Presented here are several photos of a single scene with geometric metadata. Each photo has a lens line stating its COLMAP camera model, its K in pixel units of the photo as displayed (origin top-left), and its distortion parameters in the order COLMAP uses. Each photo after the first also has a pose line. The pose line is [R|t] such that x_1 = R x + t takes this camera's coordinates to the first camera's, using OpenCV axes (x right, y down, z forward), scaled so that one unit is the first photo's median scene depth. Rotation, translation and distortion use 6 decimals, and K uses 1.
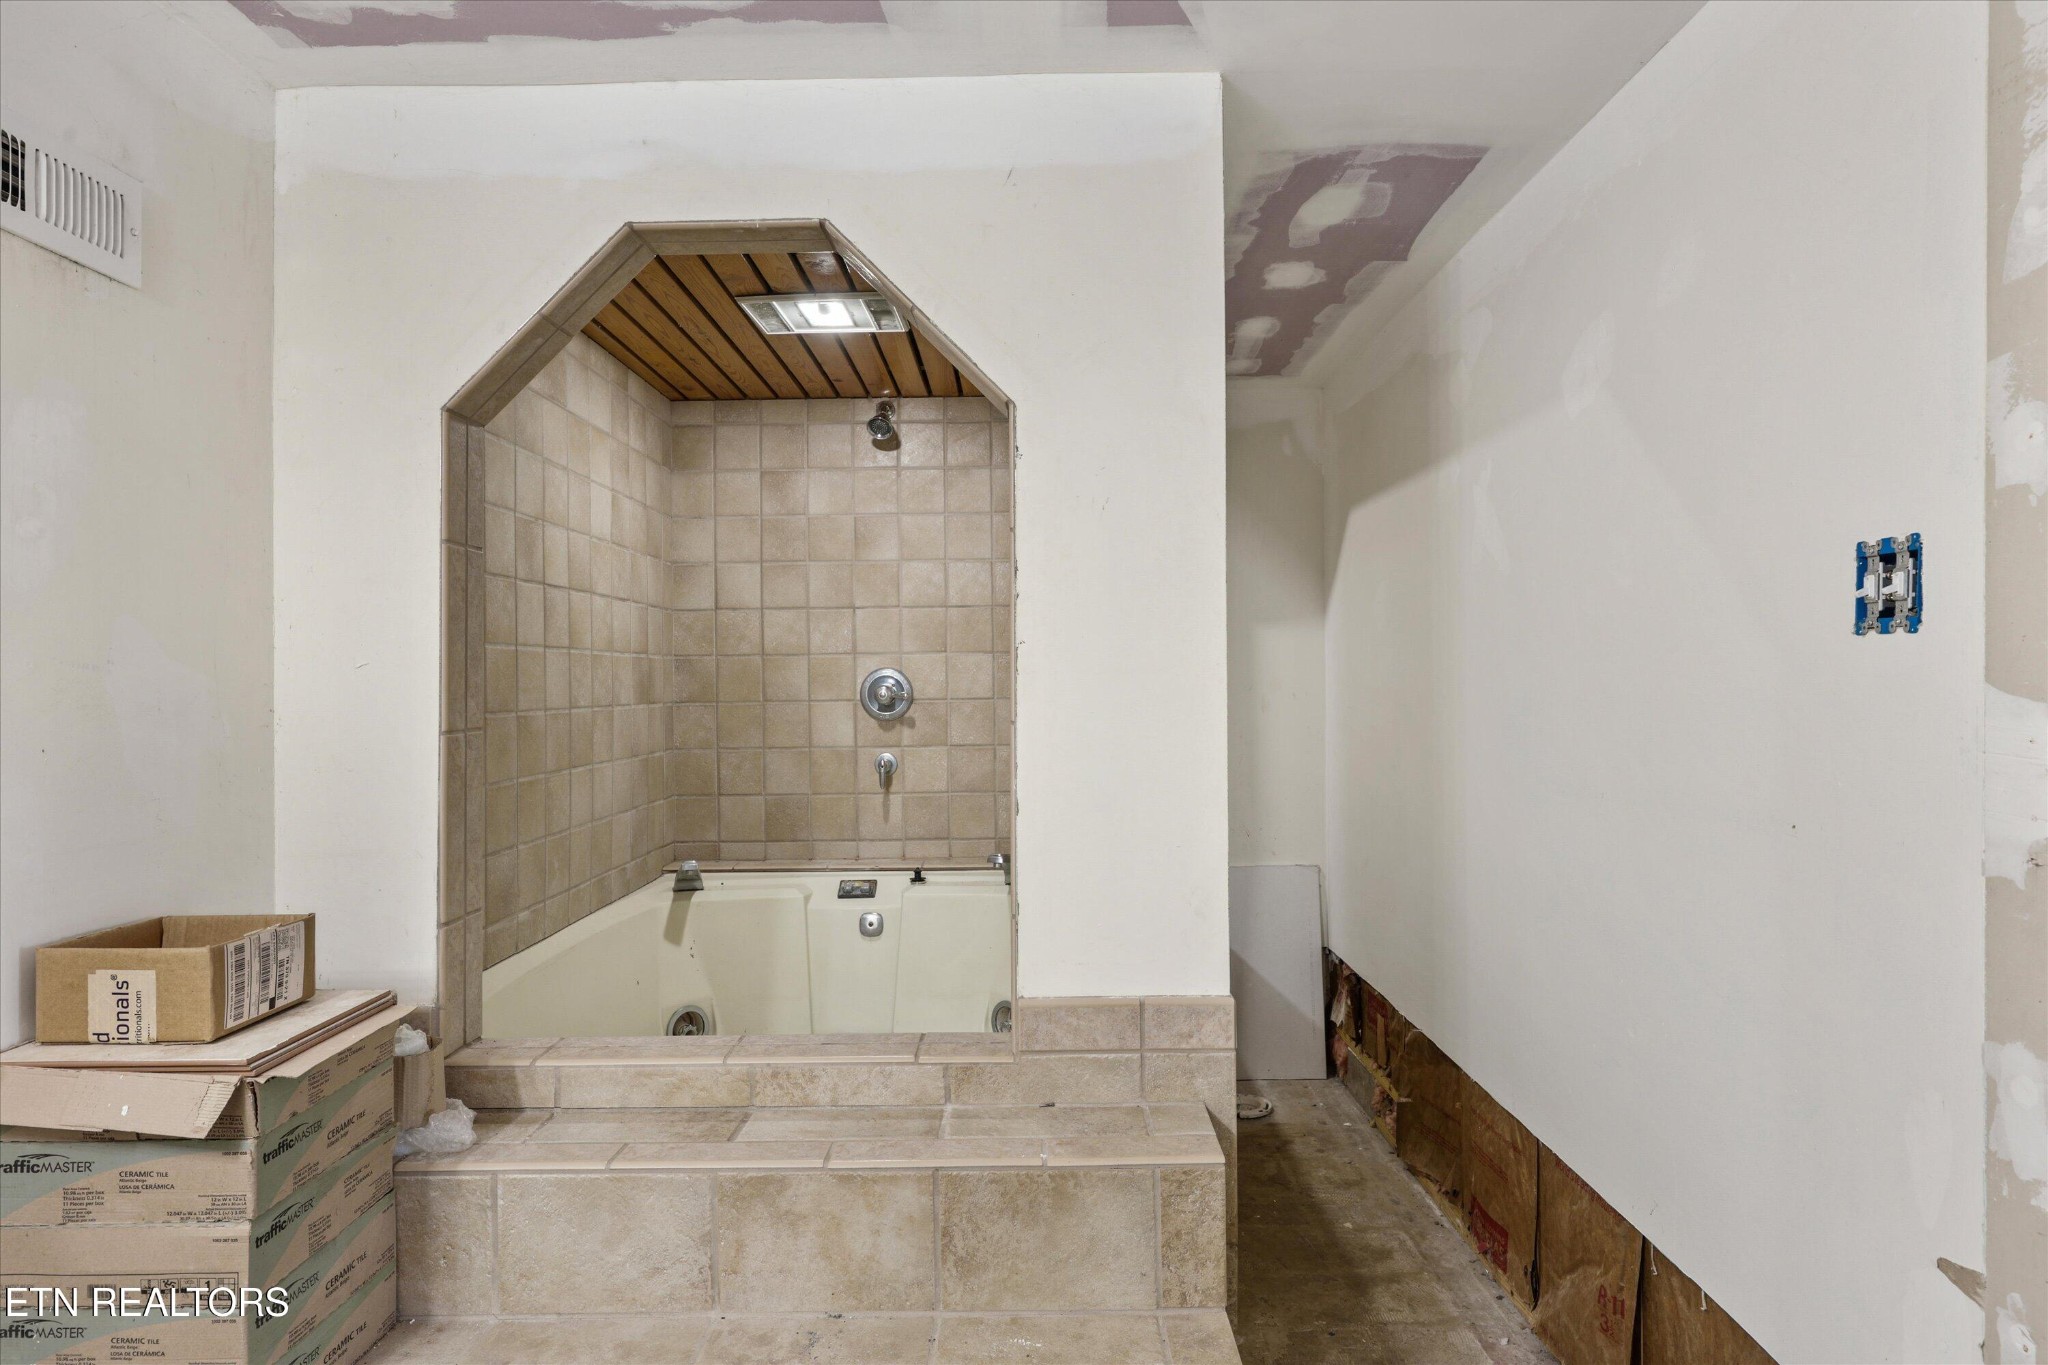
lens RADIAL K [[1168.2, 0, 1020.9], [0, 1168.2, 677.4], [0, 0, 1]] dist [-0.002844, 0.000348]
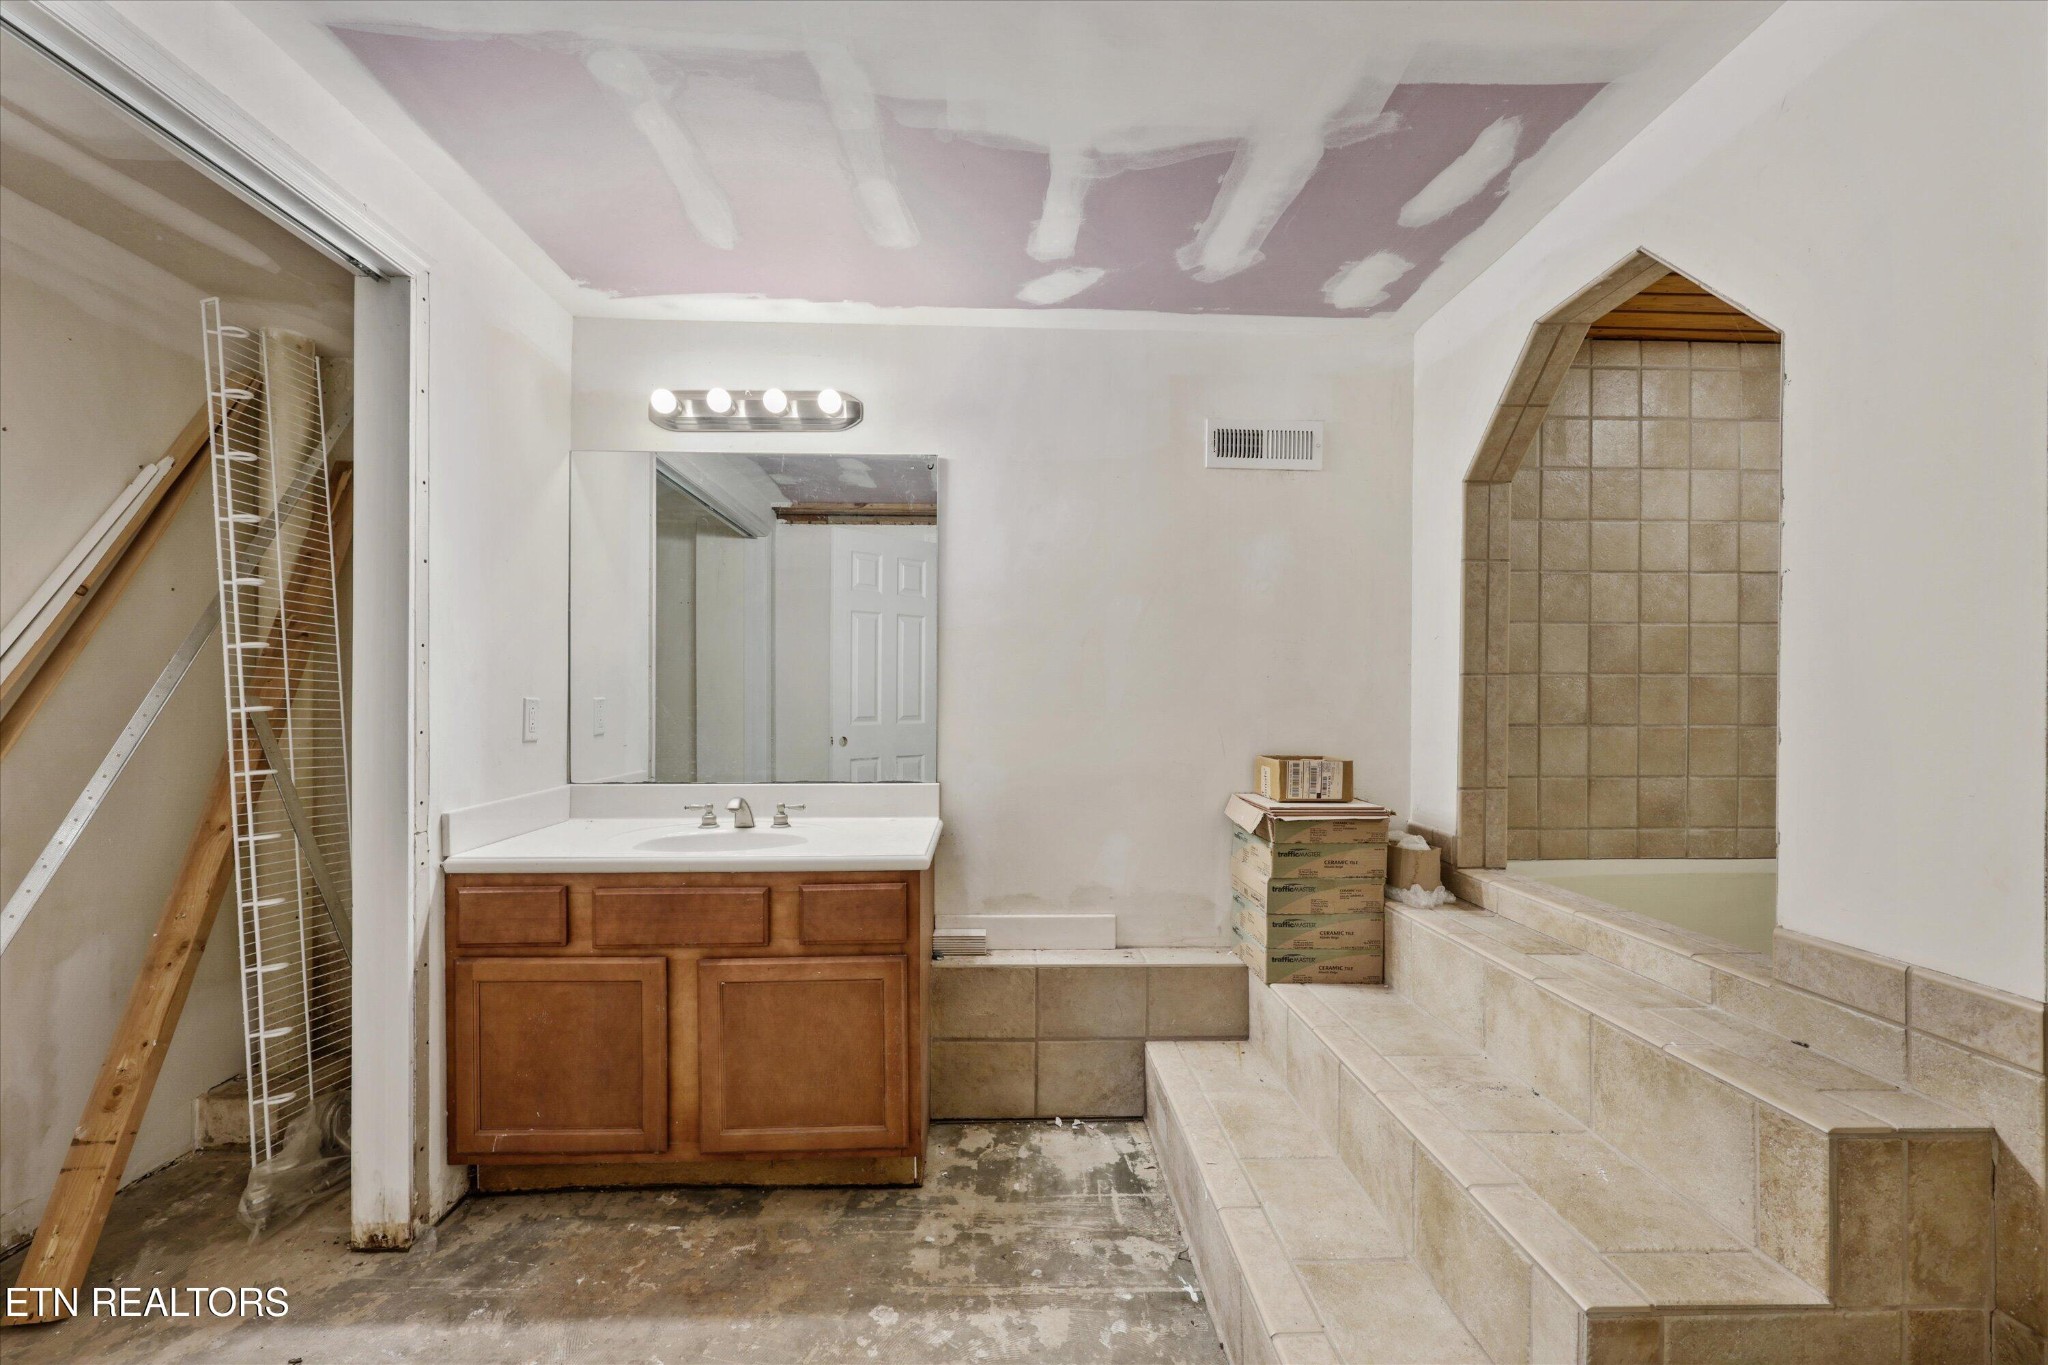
lens RADIAL K [[825.7, 0, 1025.8], [0, 825.7, 697.5], [0, 0, 1]] dist [0.000803, 0.000170]
pose [[0.046568, 0.007260, -0.998889, 0.764757], [-0.000125, 0.999974, 0.007262, 0.082315], [0.998915, -0.000213, 0.046567, 0.365256]]
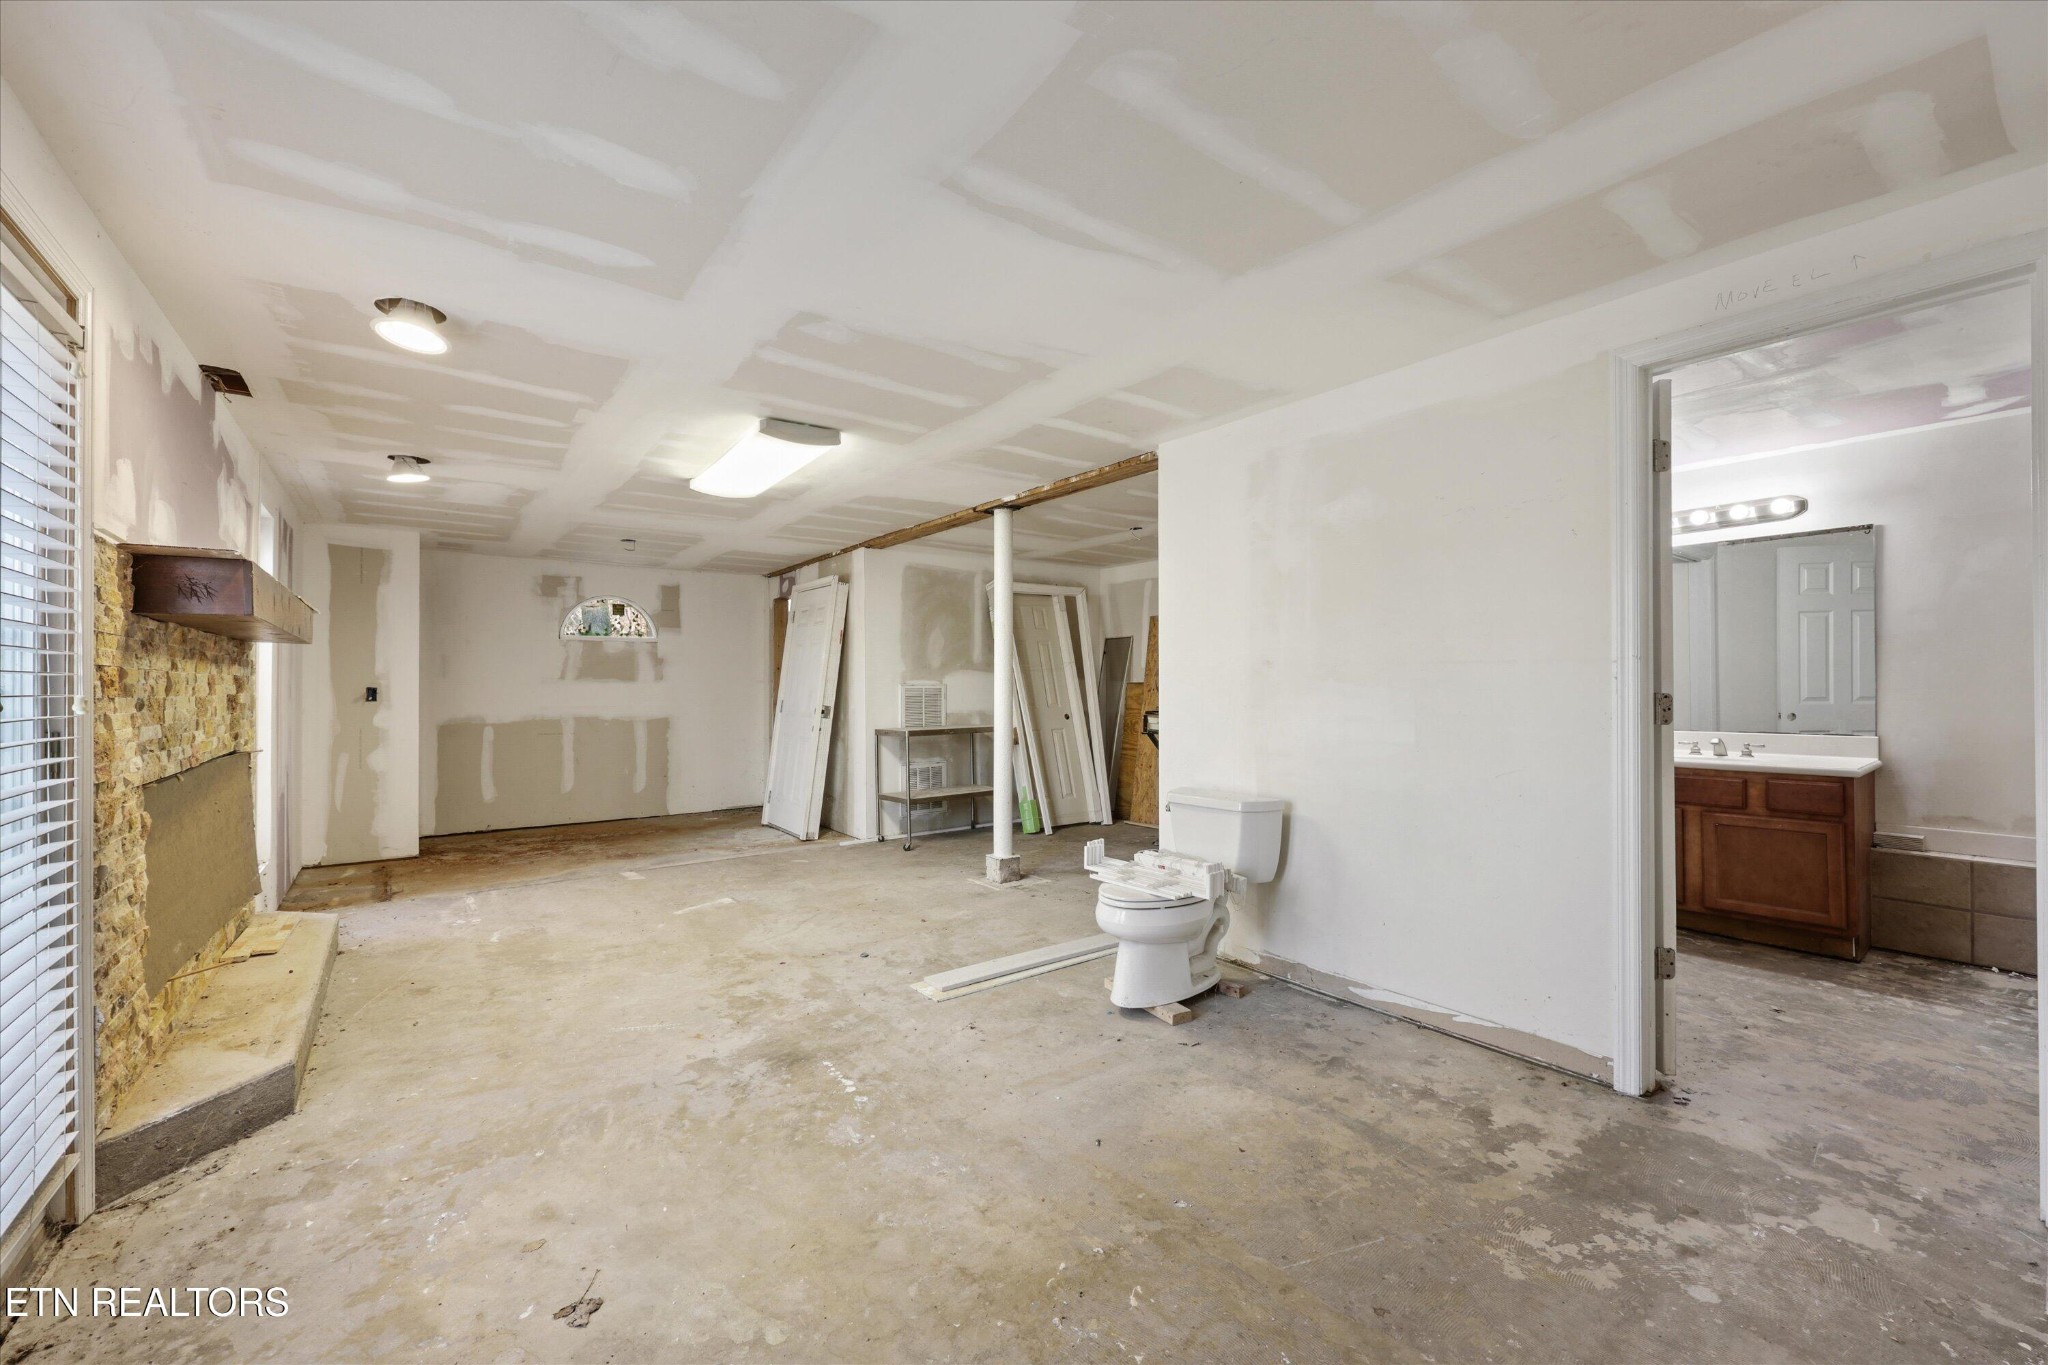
lens RADIAL K [[825.7, 0, 1030.3], [0, 825.7, 683.1], [0, 0, 1]] dist [0.000803, 0.000170]
pose [[-0.789561, 0.007757, -0.613623, 1.762387], [0.012602, 0.999914, -0.003576, 0.080636], [0.613542, -0.010557, -0.789591, 0.524582]]
